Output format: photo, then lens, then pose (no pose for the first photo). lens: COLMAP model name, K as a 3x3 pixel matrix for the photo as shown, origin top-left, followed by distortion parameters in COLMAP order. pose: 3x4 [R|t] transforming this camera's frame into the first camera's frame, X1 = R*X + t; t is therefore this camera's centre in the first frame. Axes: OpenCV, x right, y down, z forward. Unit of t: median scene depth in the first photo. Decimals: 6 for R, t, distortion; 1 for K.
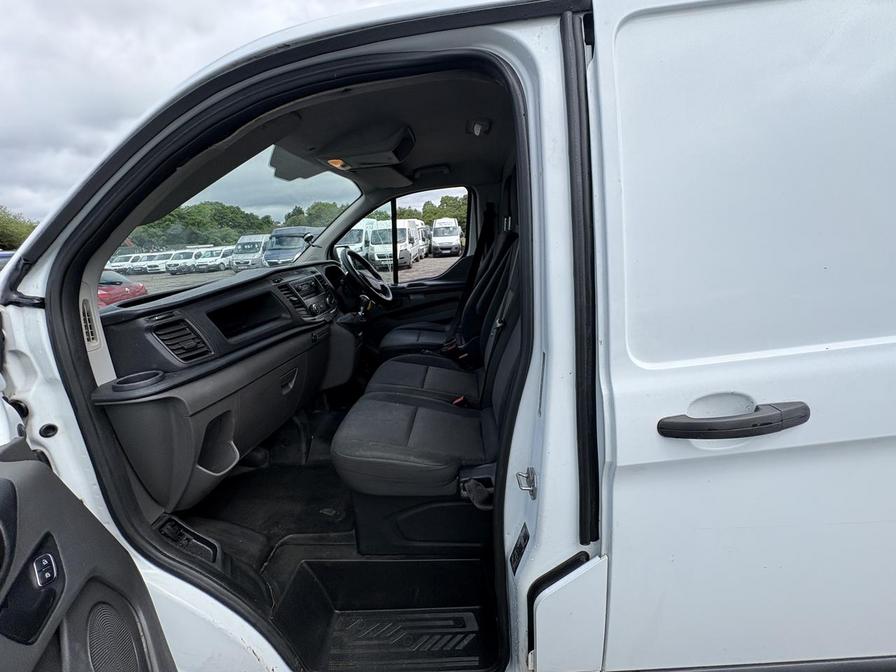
lens RADIAL K [[365.5, 0, 447.1], [0, 365.5, 335.4], [0, 0, 1]] dist [0.000905, 0.000020]
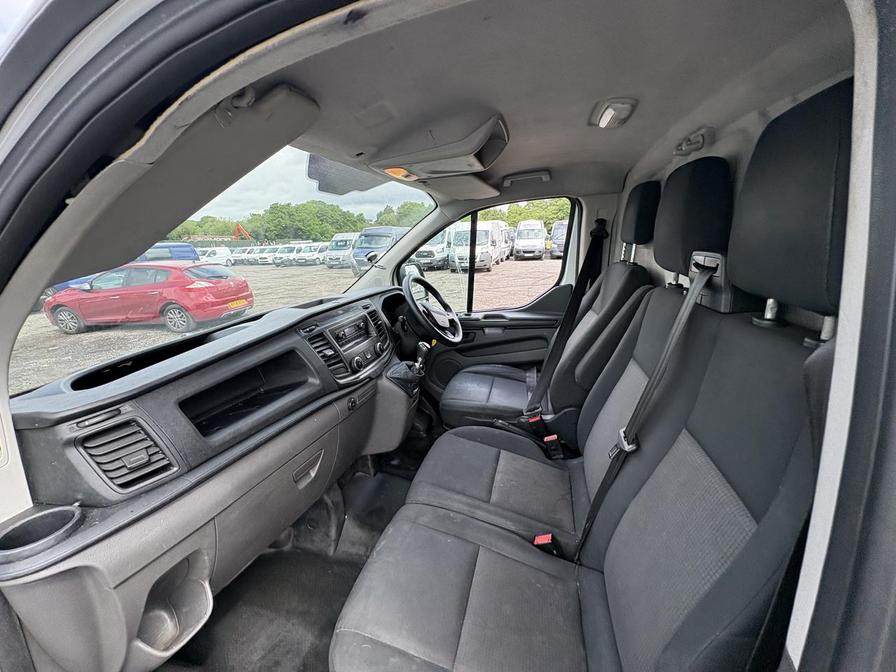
lens RADIAL K [[354.0, 0, 445.3], [0, 354.0, 332.5], [0, 0, 1]] dist [-0.000375, -0.000148]
pose [[0.974247, 0.082935, -0.209677, -0.026346], [-0.081230, 0.996555, 0.016746, -0.133794], [0.210344, 0.000717, 0.977627, 0.255549]]
